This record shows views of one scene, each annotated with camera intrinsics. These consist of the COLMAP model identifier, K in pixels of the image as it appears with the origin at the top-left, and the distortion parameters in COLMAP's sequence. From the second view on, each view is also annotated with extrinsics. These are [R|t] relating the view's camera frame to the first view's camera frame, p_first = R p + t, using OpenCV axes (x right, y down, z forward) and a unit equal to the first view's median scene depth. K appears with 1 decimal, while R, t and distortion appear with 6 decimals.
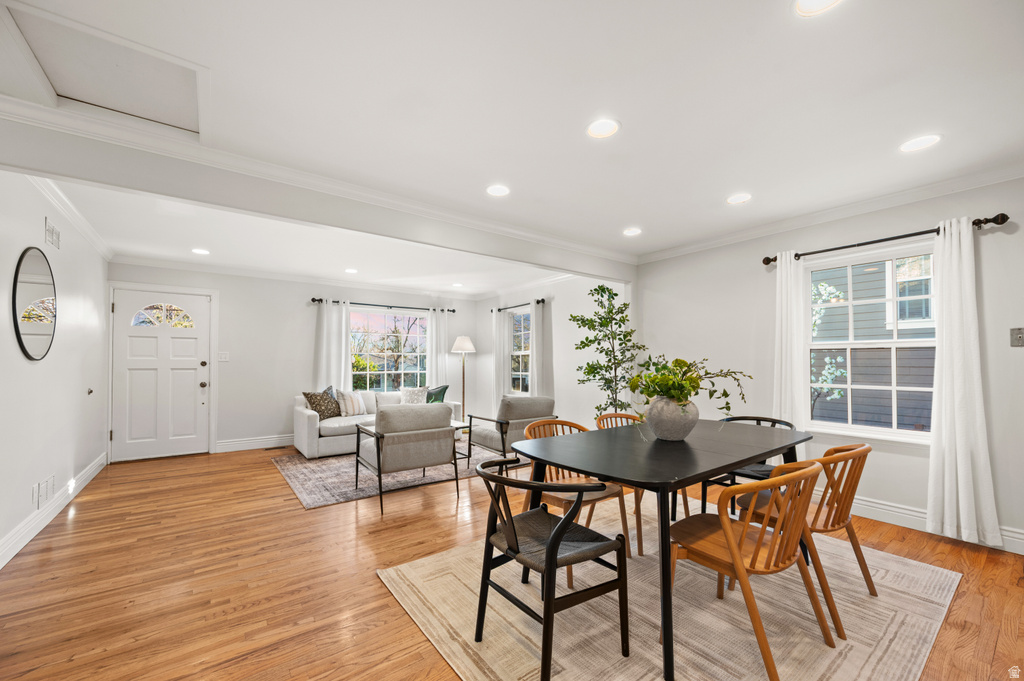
lens RADIAL K [[411.4, 0, 515.4], [0, 411.4, 358.4], [0, 0, 1]] dist [-0.001872, 0.000053]
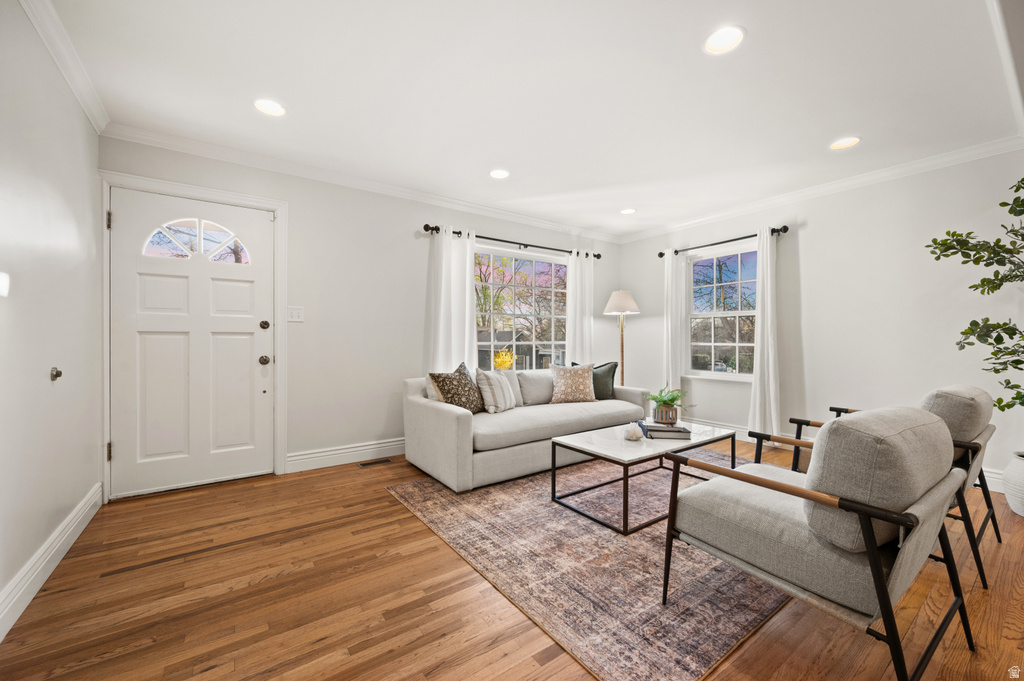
lens RADIAL K [[404.8, 0, 516.0], [0, 404.8, 343.3], [0, 0, 1]] dist [0.000155, -0.000108]
pose [[0.999874, 0.001049, -0.015841, -0.410013], [-0.000765, 0.999839, 0.017921, 0.030442], [0.015858, -0.017907, 0.999714, 0.446357]]
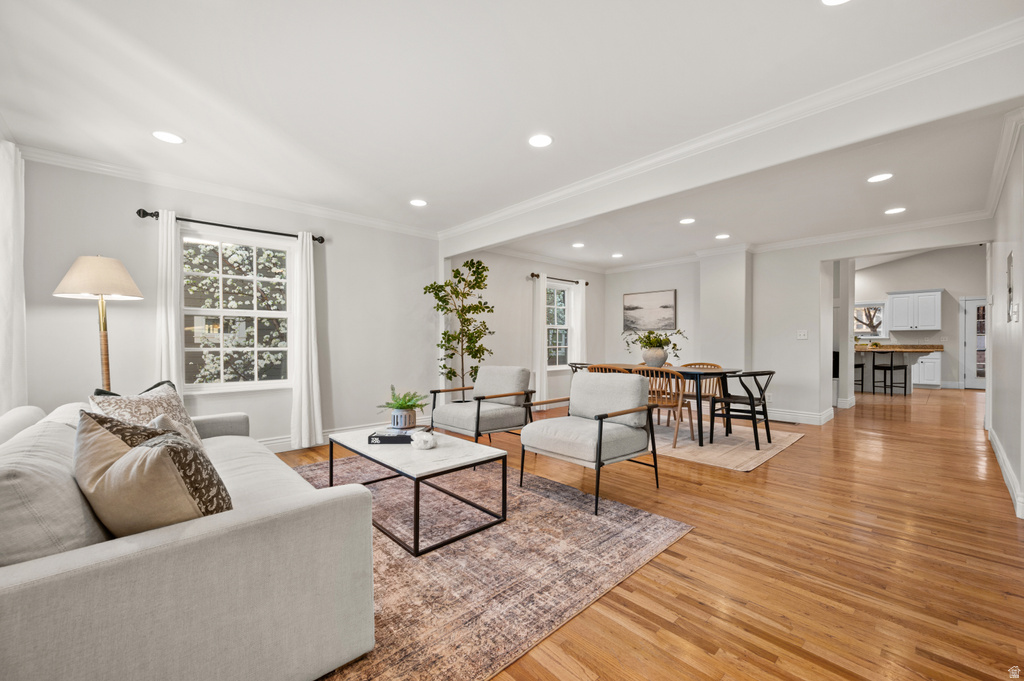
lens RADIAL K [[404.8, 0, 516.0], [0, 404.8, 343.3], [0, 0, 1]] dist [0.000155, -0.000108]
pose [[-0.109776, -0.000410, 0.993956, -0.778175], [-0.008077, 0.999967, -0.000480, 0.034710], [-0.993924, -0.008081, -0.109776, 0.921203]]
